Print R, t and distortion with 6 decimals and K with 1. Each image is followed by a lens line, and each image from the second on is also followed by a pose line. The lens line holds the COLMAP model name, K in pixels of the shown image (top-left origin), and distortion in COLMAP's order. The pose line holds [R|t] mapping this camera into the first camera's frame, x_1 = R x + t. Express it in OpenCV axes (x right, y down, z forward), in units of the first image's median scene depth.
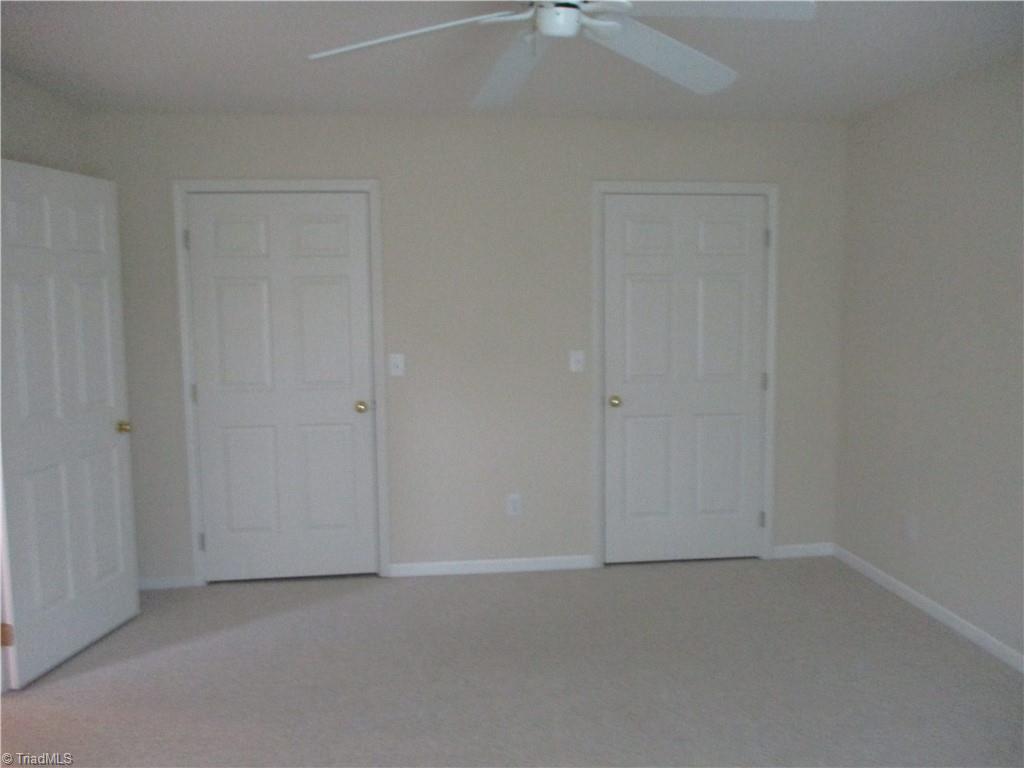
lens RADIAL K [[836.2, 0, 518.6], [0, 836.2, 370.0], [0, 0, 1]] dist [-0.039307, 0.006049]
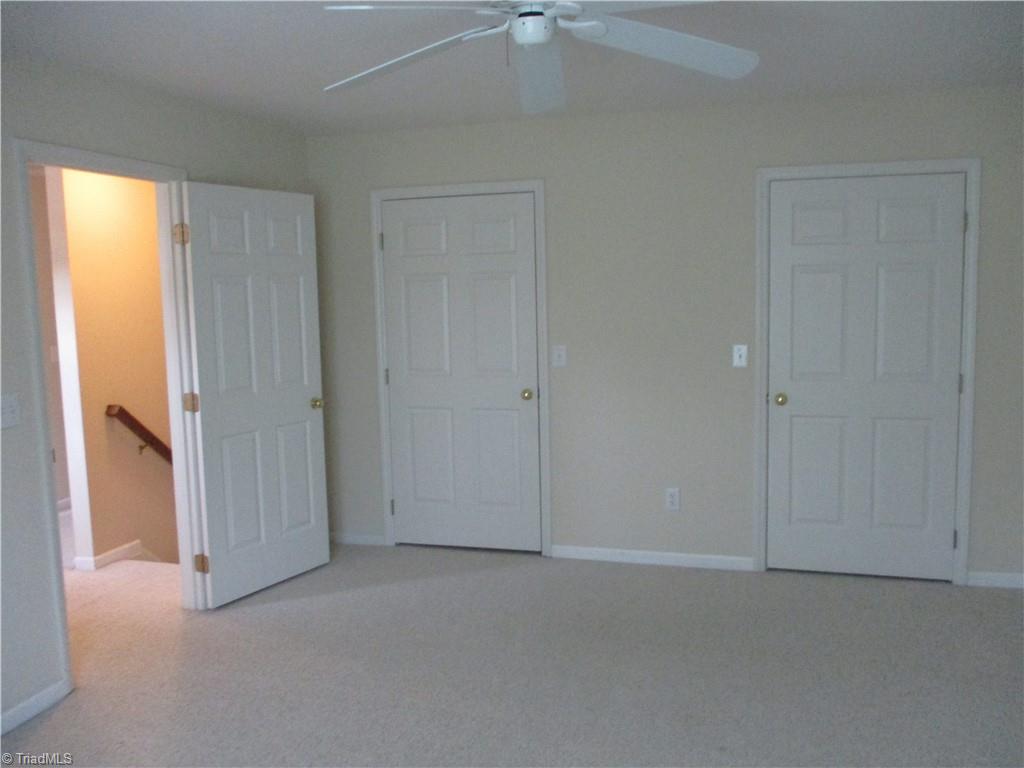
lens RADIAL K [[836.2, 0, 518.6], [0, 836.2, 370.0], [0, 0, 1]] dist [-0.039307, 0.006049]
pose [[0.922510, 0.028811, -0.384897, 0.210560], [-0.024370, 0.999568, 0.016412, -0.004002], [0.385204, -0.005760, 0.922814, 0.012834]]
